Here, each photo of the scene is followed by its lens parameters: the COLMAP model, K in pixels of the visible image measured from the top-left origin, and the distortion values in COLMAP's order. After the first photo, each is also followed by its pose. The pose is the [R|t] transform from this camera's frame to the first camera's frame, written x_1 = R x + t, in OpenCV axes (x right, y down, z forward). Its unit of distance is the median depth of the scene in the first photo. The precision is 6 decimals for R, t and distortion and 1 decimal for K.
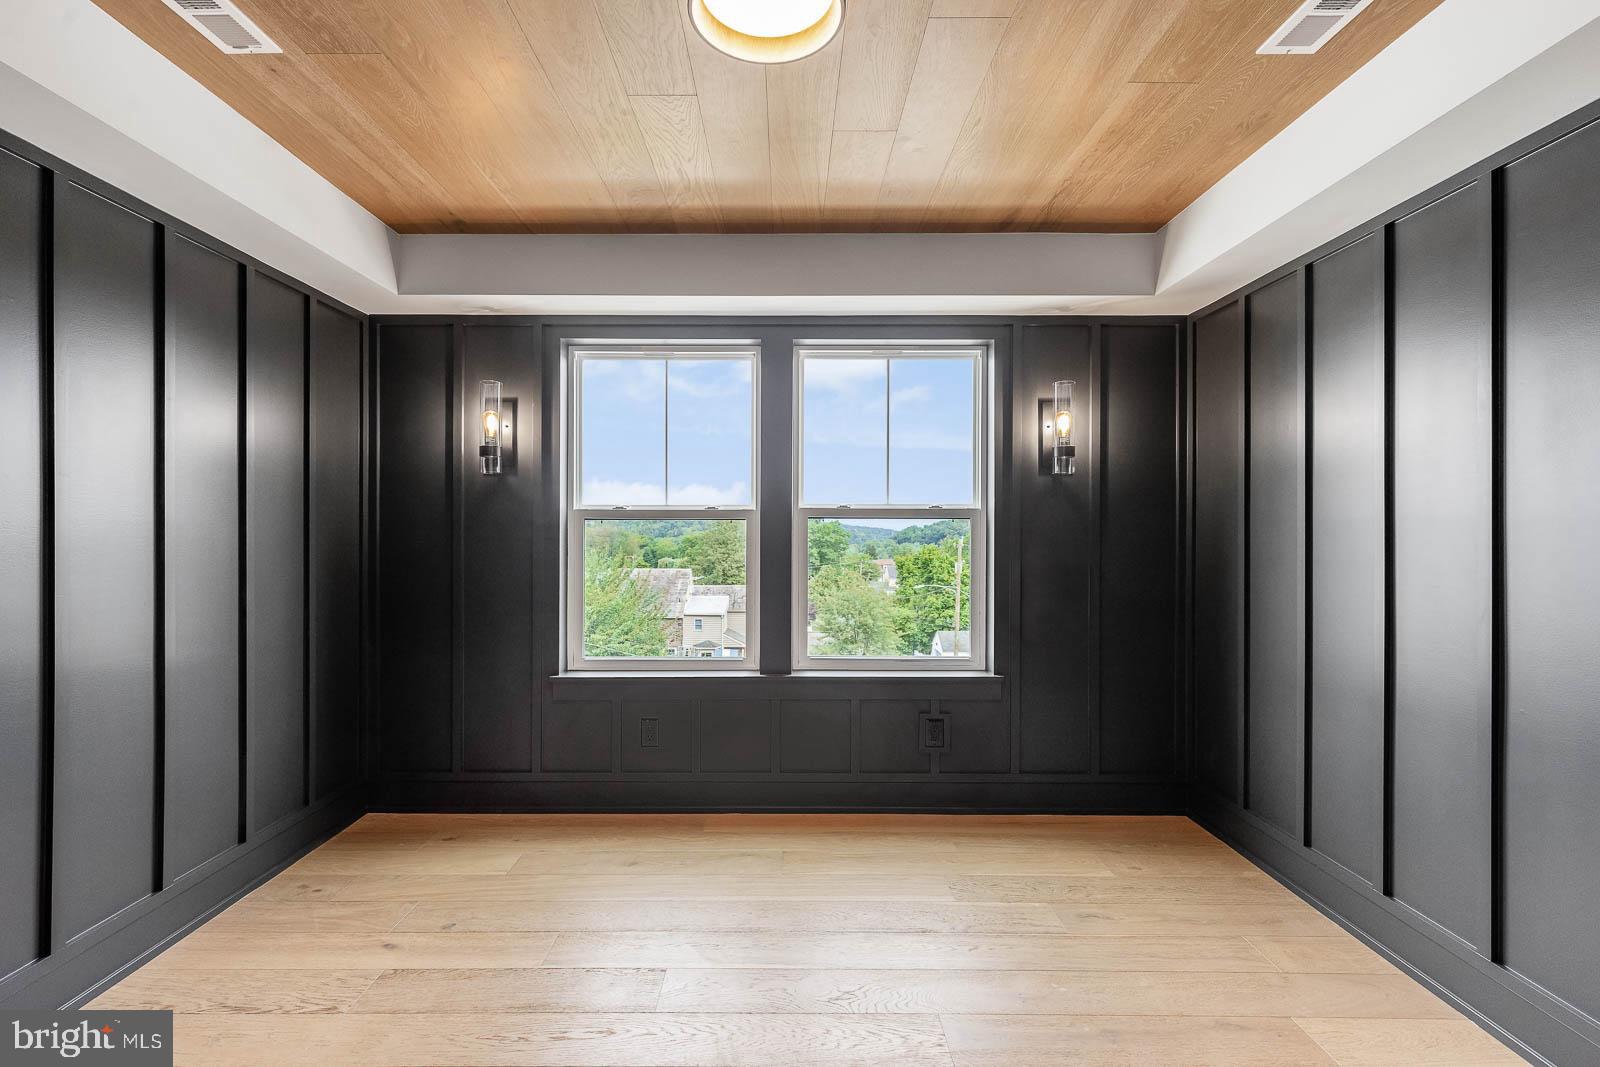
lens RADIAL K [[745.4, 0, 800.3], [0, 745.4, 496.9], [0, 0, 1]] dist [0.014438, 0.000293]
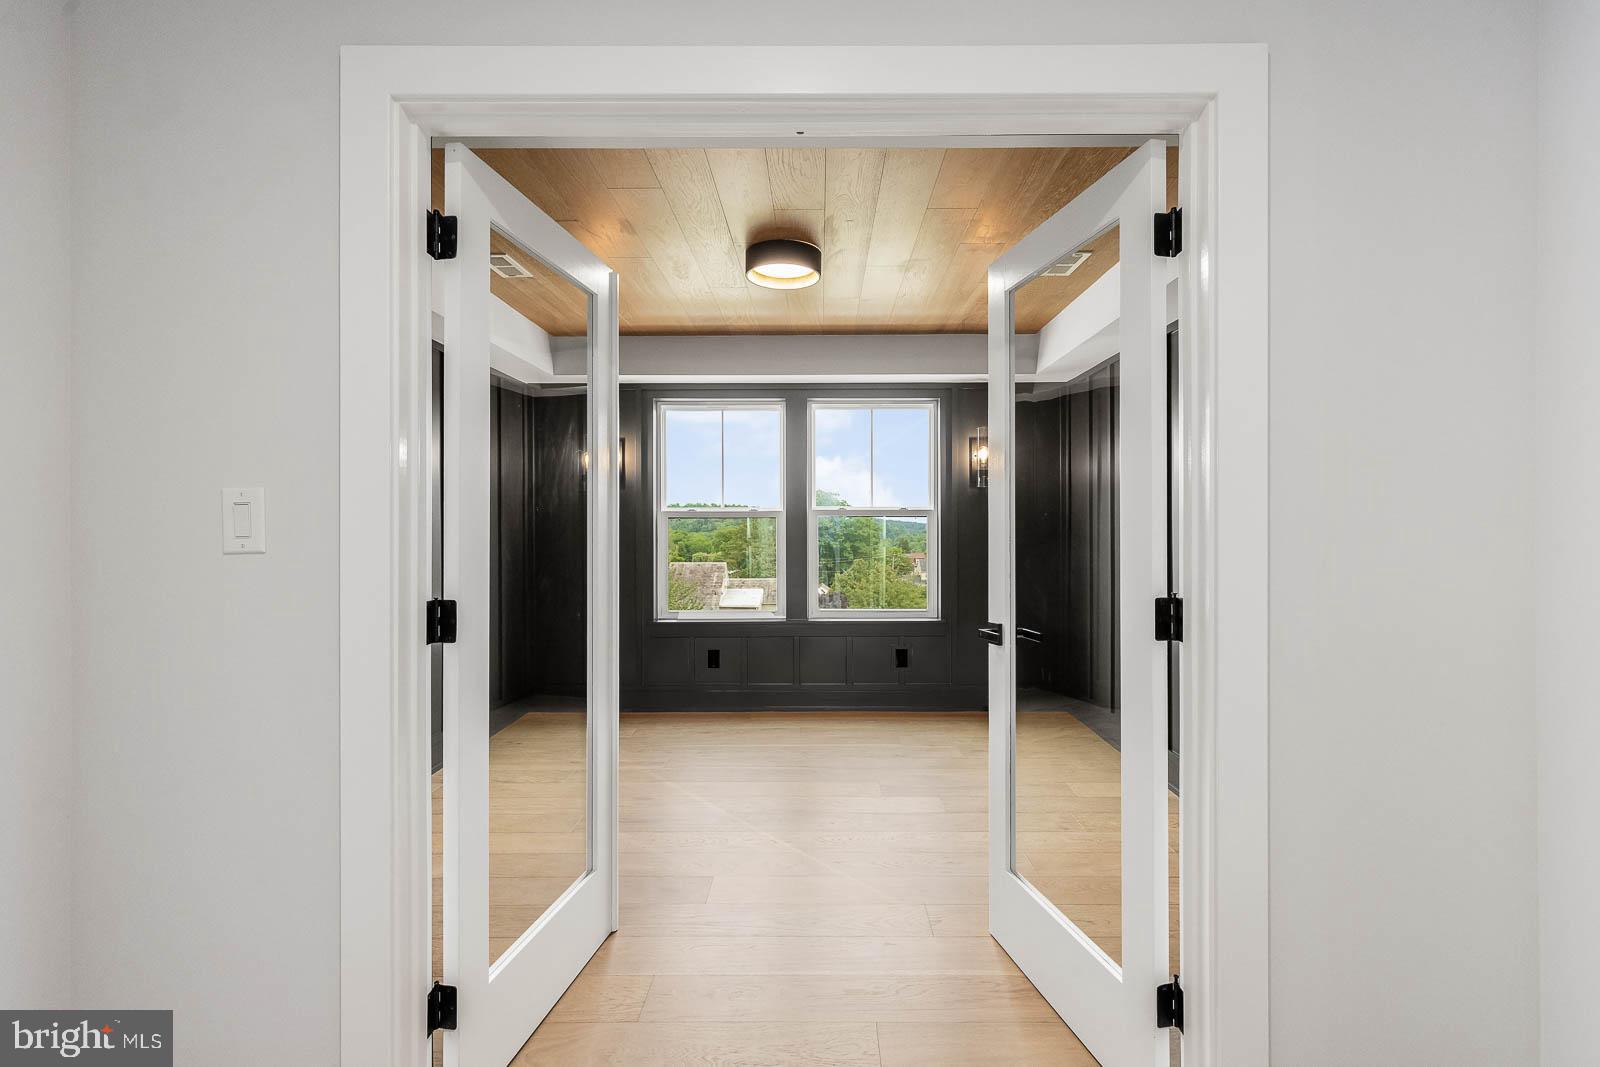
lens RADIAL K [[745.4, 0, 800.3], [0, 745.4, 496.9], [0, 0, 1]] dist [0.014438, 0.000293]
pose [[0.998990, -0.005115, -0.044639, 0.042133], [0.005460, 0.999956, 0.007601, -0.022798], [0.044598, -0.007837, 0.998974, -0.491273]]
